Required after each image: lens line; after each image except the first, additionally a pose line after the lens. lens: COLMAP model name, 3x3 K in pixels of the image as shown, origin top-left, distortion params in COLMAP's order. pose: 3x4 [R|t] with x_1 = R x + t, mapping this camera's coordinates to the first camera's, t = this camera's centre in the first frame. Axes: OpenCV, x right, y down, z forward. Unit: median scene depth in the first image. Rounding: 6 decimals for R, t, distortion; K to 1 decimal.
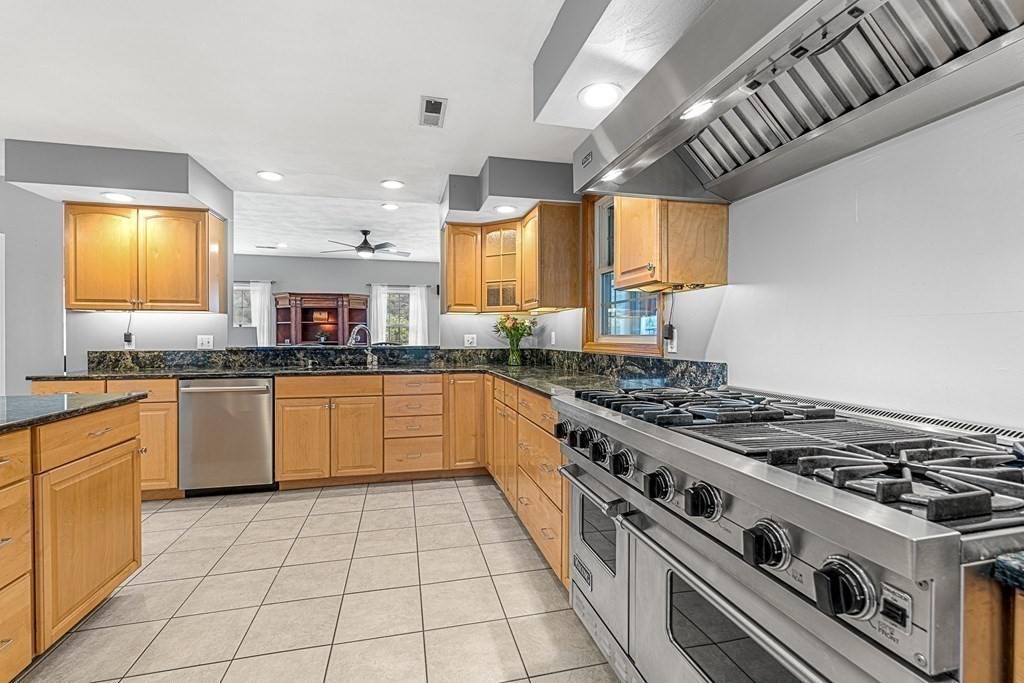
lens RADIAL K [[456.1, 0, 514.2], [0, 456.1, 341.5], [0, 0, 1]] dist [0.000484, -0.000039]
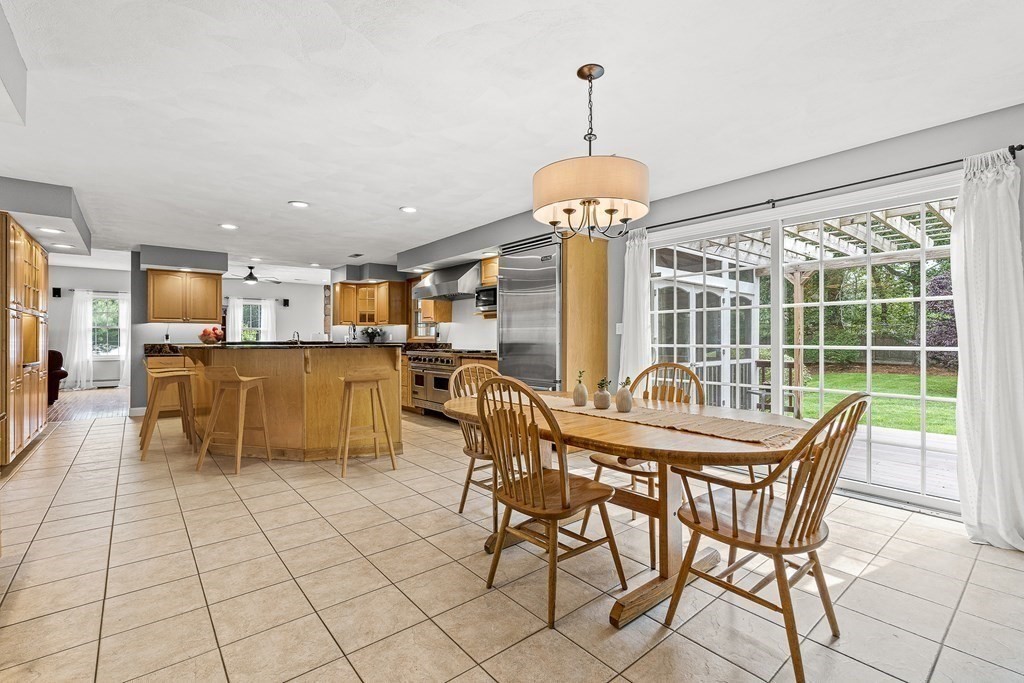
lens RADIAL K [[456.1, 0, 516.5], [0, 456.1, 339.2], [0, 0, 1]] dist [0.000484, -0.000039]
pose [[0.902530, -0.001785, 0.430623, -0.367433], [0.006174, 0.999942, -0.008794, 0.029404], [-0.430583, 0.010595, 0.902489, -1.446292]]
